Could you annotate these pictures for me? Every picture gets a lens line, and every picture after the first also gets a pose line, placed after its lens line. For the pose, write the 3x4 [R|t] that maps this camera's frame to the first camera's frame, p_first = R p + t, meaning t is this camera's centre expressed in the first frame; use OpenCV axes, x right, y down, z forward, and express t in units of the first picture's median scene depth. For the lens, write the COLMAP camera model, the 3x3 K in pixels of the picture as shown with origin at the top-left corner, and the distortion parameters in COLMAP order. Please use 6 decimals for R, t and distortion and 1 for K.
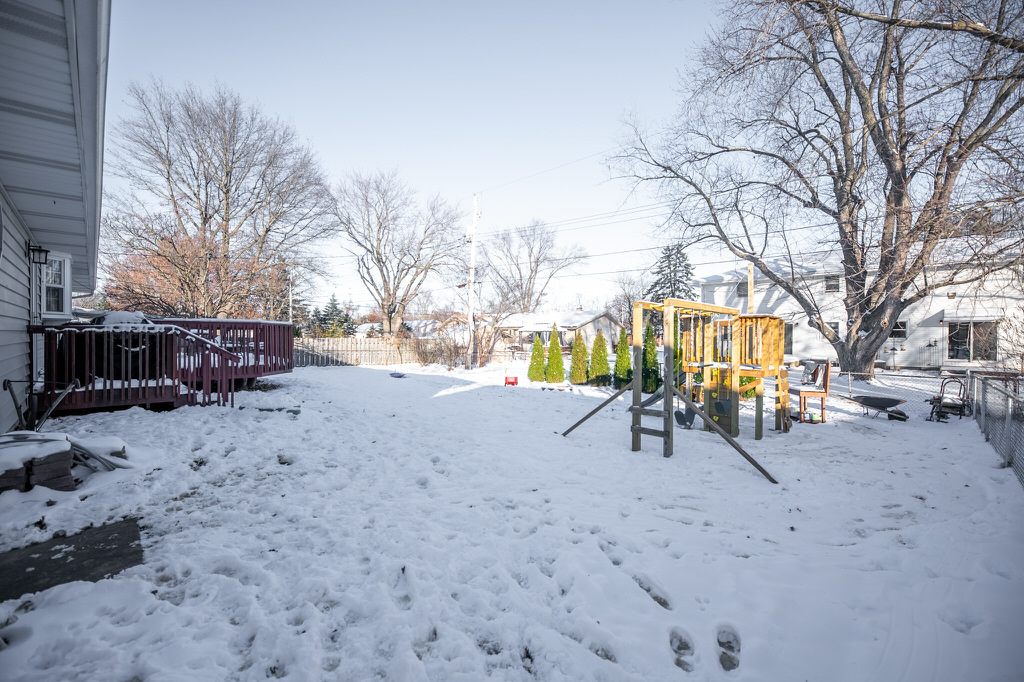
lens RADIAL K [[443.3, 0, 501.1], [0, 443.3, 338.9], [0, 0, 1]] dist [0.000032, -0.000198]
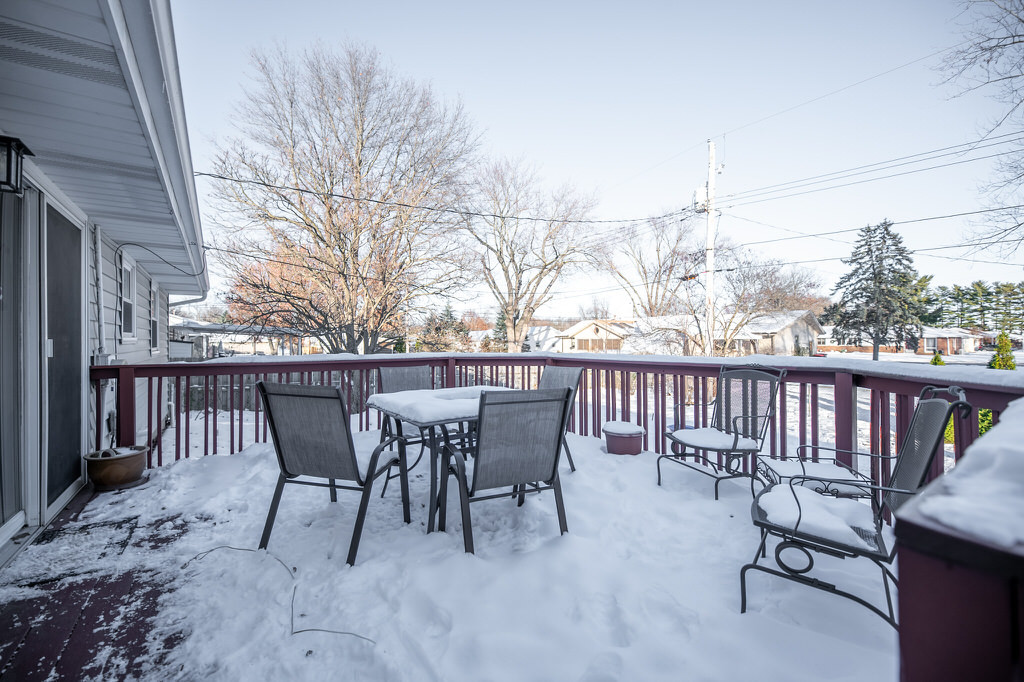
lens RADIAL K [[423.0, 0, 493.4], [0, 423.0, 337.8], [0, 0, 1]] dist [0.000568, 0.000143]
pose [[0.985582, -0.012953, -0.168700, -0.164712], [0.010746, 0.999844, -0.013987, -0.012740], [0.168854, 0.011973, 0.985568, 0.187841]]
